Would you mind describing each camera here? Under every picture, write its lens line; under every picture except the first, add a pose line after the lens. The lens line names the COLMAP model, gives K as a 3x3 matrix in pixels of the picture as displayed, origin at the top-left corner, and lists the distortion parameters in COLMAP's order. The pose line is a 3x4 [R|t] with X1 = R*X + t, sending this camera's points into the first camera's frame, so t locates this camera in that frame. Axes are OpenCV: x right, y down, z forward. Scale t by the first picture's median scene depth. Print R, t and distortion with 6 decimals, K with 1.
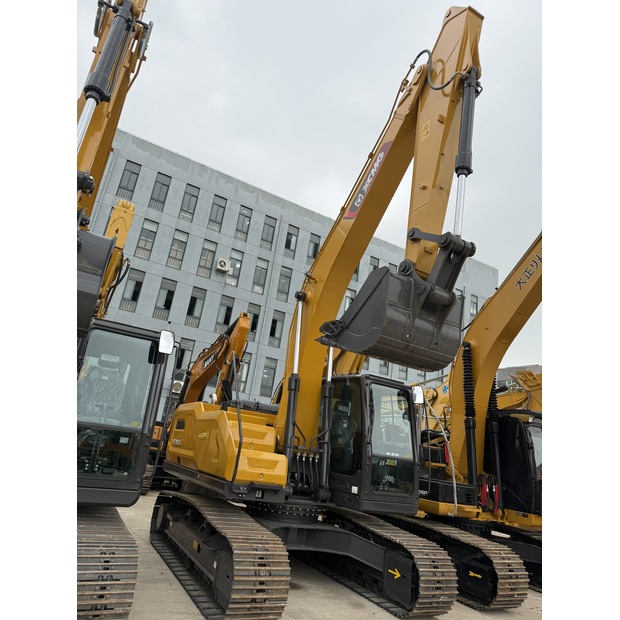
lens RADIAL K [[444.3, 0, 311.5], [0, 444.3, 307.6], [0, 0, 1]] dist [0.032134, -0.017257]
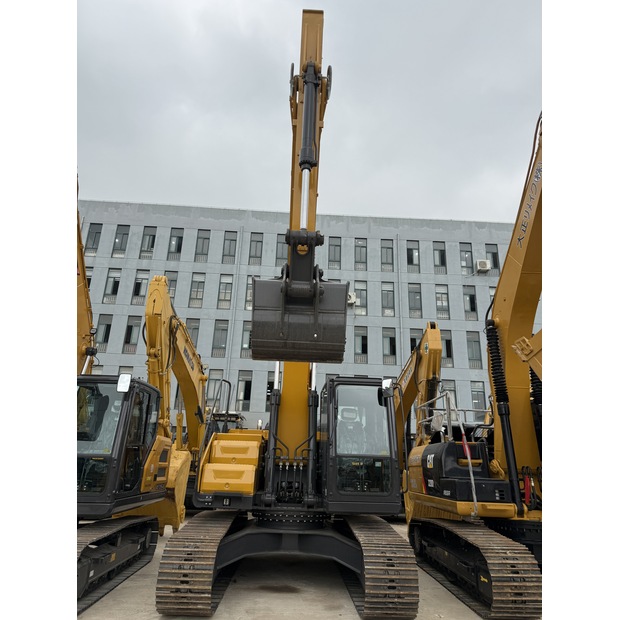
lens RADIAL K [[444.3, 0, 310.0], [0, 444.3, 312.3], [0, 0, 1]] dist [0.032134, -0.017257]
pose [[0.882106, -0.246942, -0.401135, 0.549118], [0.223369, 0.969025, -0.105346, 0.107034], [0.414724, 0.003325, 0.909941, 0.059960]]
